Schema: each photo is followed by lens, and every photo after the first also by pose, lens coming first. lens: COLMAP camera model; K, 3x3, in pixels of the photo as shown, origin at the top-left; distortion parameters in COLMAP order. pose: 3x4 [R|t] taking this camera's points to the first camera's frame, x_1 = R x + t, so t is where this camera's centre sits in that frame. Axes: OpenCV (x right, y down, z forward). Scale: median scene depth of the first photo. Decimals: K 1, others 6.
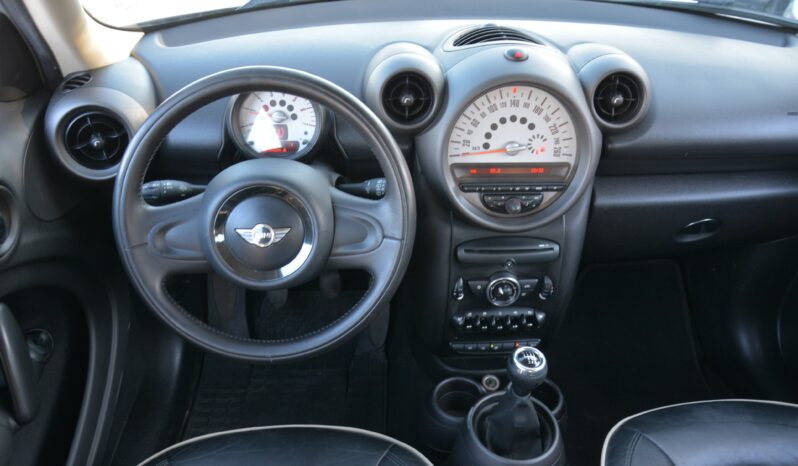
lens RADIAL K [[670.2, 0, 395.3], [0, 670.2, 201.3], [0, 0, 1]] dist [-0.048736, 0.007961]
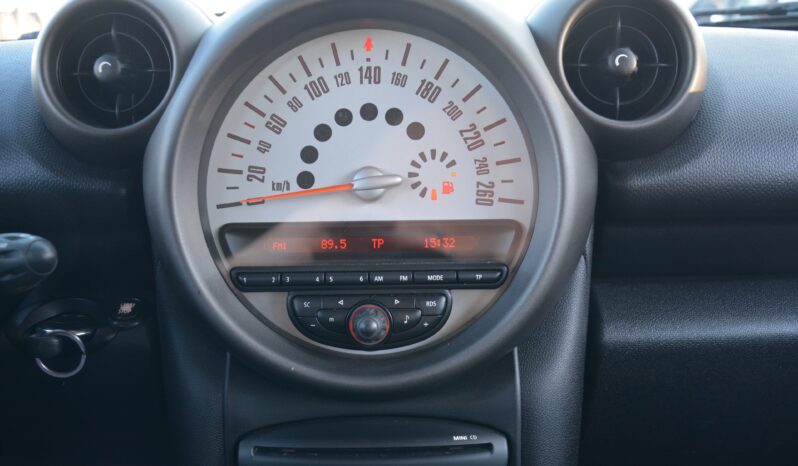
lens RADIAL K [[732.0, 0, 394.2], [0, 732.0, 253.7], [0, 0, 1]] dist [-0.043117, 0.000000]
pose [[0.997407, -0.016645, -0.070020, 0.219761], [-0.003385, 0.960962, -0.276661, 0.082993], [0.071891, 0.276180, 0.958413, 0.589567]]
